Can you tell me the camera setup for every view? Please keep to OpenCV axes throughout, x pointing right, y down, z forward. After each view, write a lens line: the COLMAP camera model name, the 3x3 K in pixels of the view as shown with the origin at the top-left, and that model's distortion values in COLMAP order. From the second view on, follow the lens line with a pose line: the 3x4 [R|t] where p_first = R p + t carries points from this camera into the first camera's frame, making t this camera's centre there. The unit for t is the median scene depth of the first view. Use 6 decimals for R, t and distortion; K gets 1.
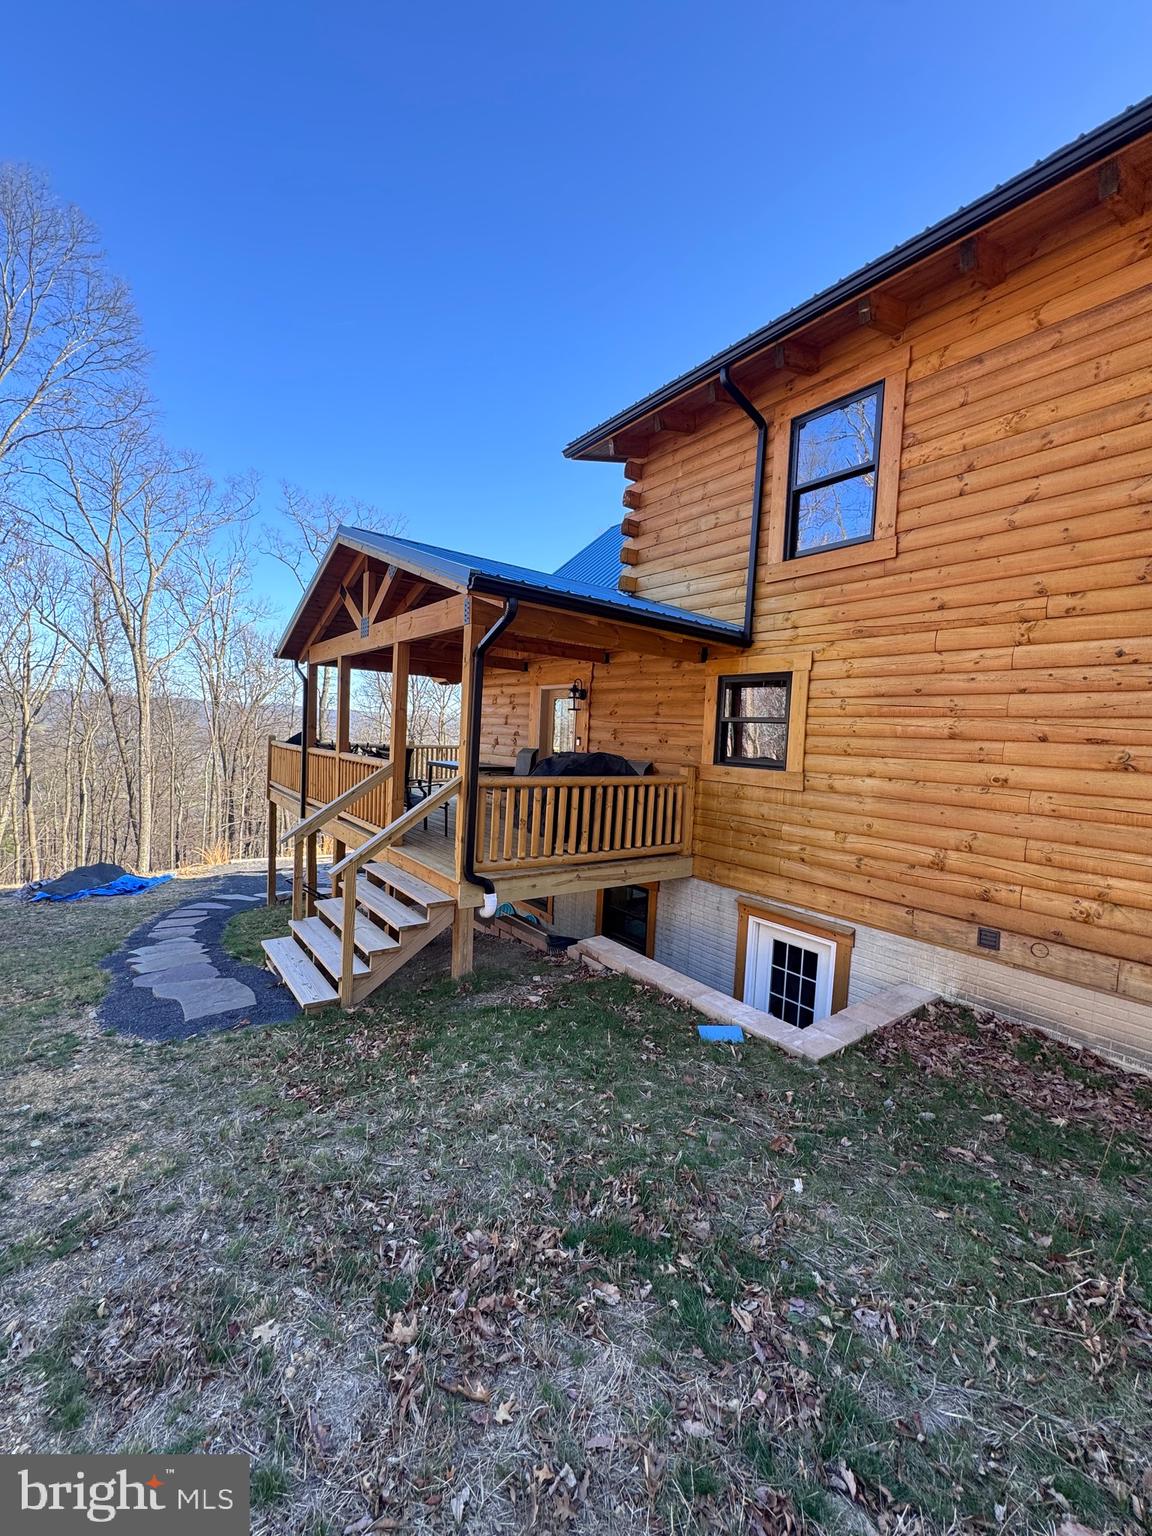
lens RADIAL K [[612.0, 0, 576.0], [0, 612.0, 768.0], [0, 0, 1]] dist [0.003607, 0.000109]
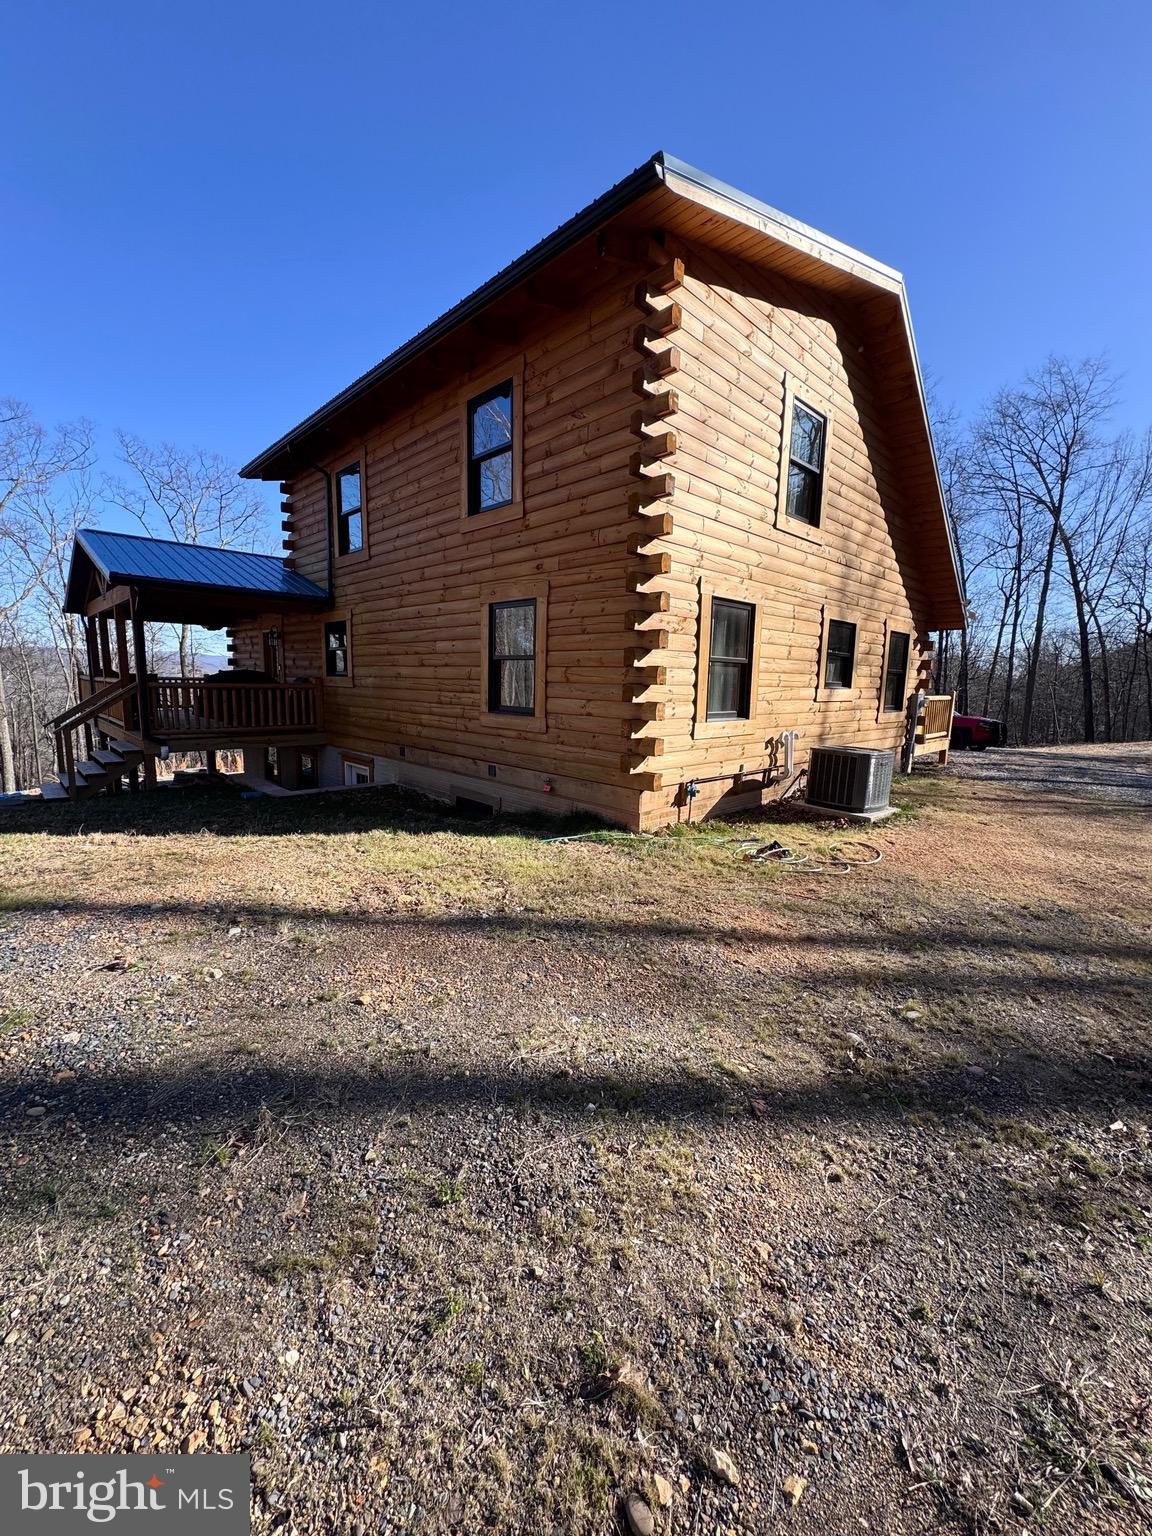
lens RADIAL K [[612.0, 0, 576.0], [0, 612.0, 768.0], [0, 0, 1]] dist [0.003607, 0.000109]
pose [[0.992872, -0.042601, 0.111309, 0.636976], [0.031781, 0.994754, 0.097230, 0.094070], [-0.114868, -0.092999, 0.989018, -0.702913]]
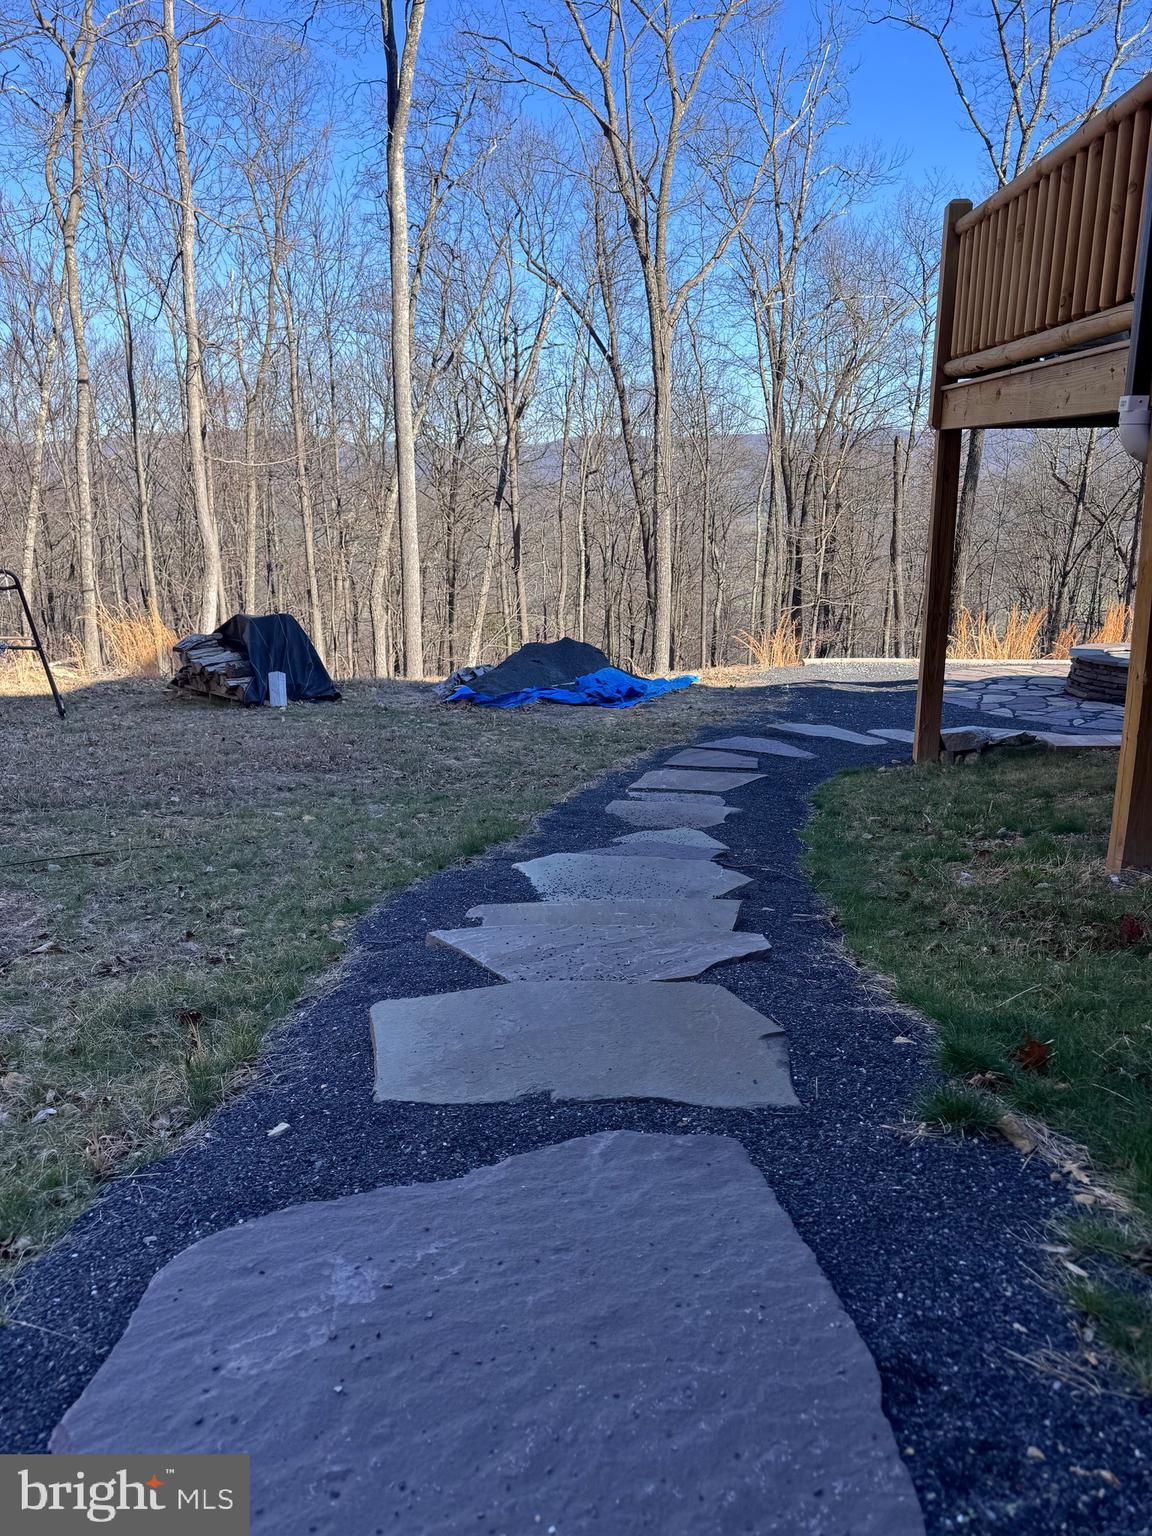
lens RADIAL K [[1078.0, 0, 576.0], [0, 1078.0, 768.0], [0, 0, 1]] dist [0.049838, -0.000723]
pose [[0.761005, 0.114848, -0.638500, -0.272731], [0.016032, 0.980575, 0.195486, 0.110901], [0.648548, -0.159002, 0.744381, 0.450041]]
